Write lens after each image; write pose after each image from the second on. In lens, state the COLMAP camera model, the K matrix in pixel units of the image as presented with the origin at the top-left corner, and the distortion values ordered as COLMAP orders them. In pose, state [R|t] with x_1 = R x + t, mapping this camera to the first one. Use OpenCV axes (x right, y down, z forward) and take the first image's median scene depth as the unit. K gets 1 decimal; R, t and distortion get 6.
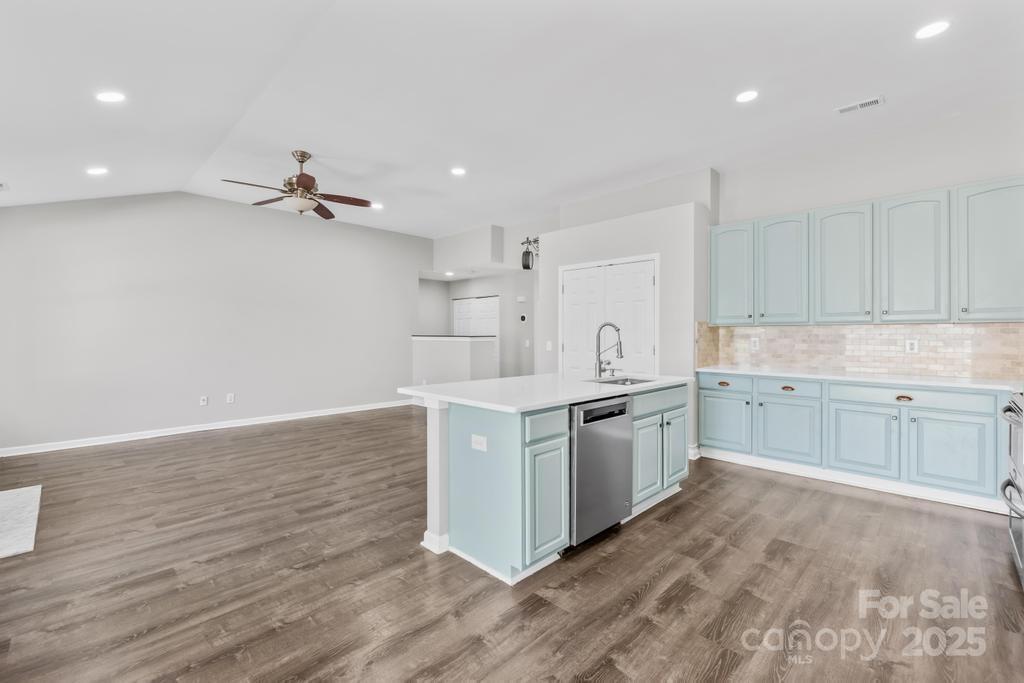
lens RADIAL K [[443.9, 0, 507.6], [0, 443.9, 335.9], [0, 0, 1]] dist [-0.001421, -0.000557]
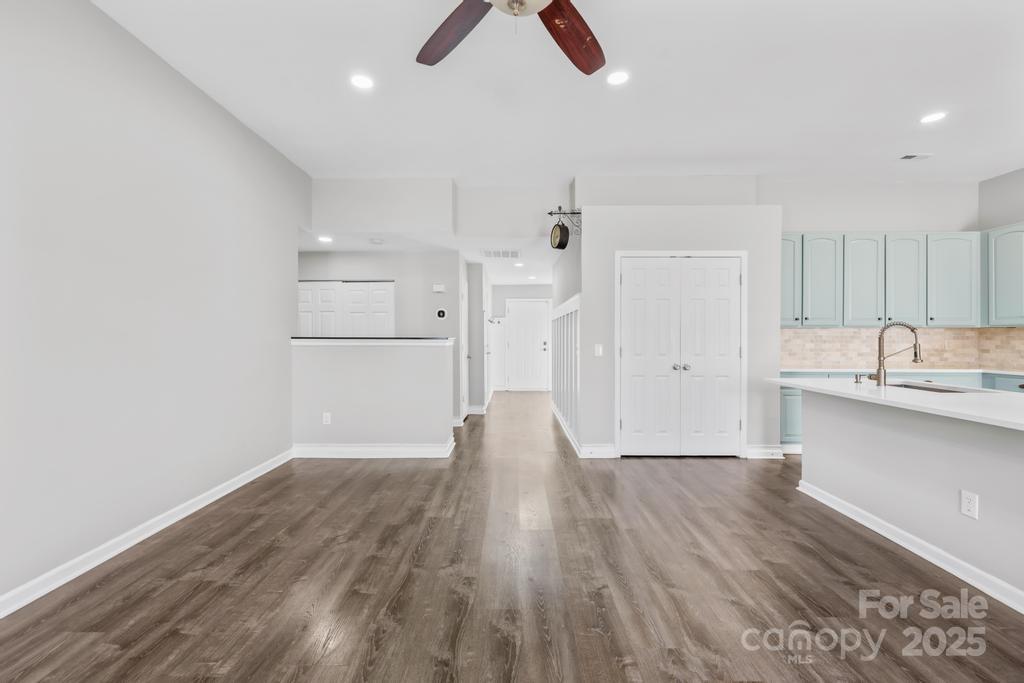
lens RADIAL K [[430.3, 0, 513.9], [0, 430.3, 338.1], [0, 0, 1]] dist [0.000586, -0.000053]
pose [[0.710310, -0.004553, 0.703874, -0.725637], [0.002512, 0.999989, 0.003933, -0.003217], [-0.703884, -0.001026, 0.710314, 0.745787]]
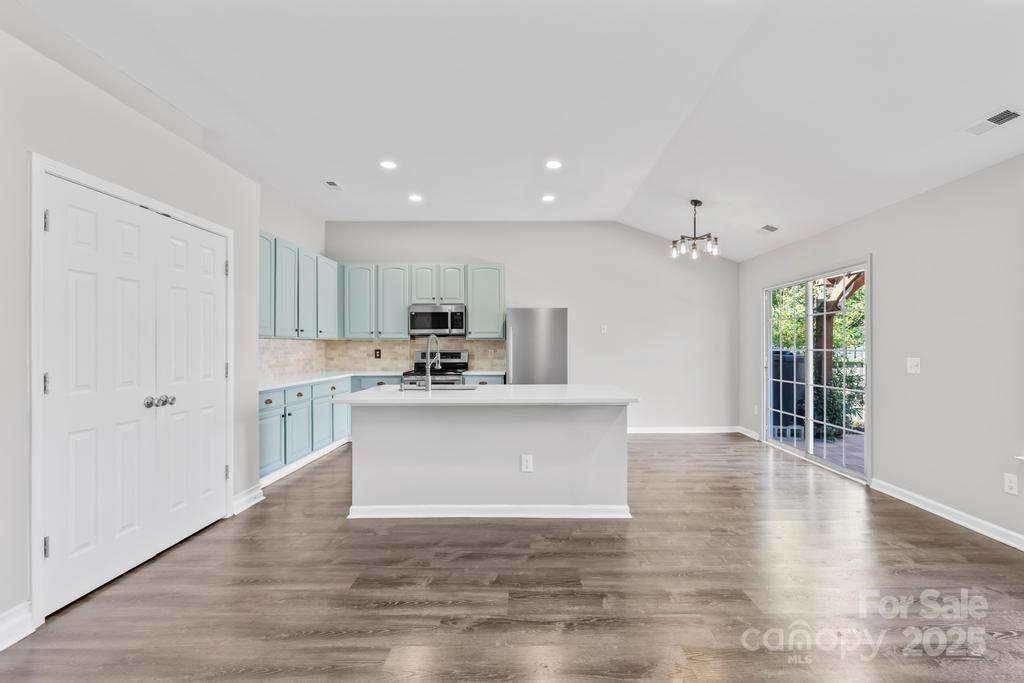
lens RADIAL K [[443.9, 0, 534.2], [0, 443.9, 345.1], [0, 0, 1]] dist [-0.001421, -0.000557]
pose [[-0.712930, 0.002480, 0.701231, -0.526036], [0.004063, 0.999992, 0.000595, -0.005009], [-0.701223, 0.003273, -0.712934, 1.254977]]
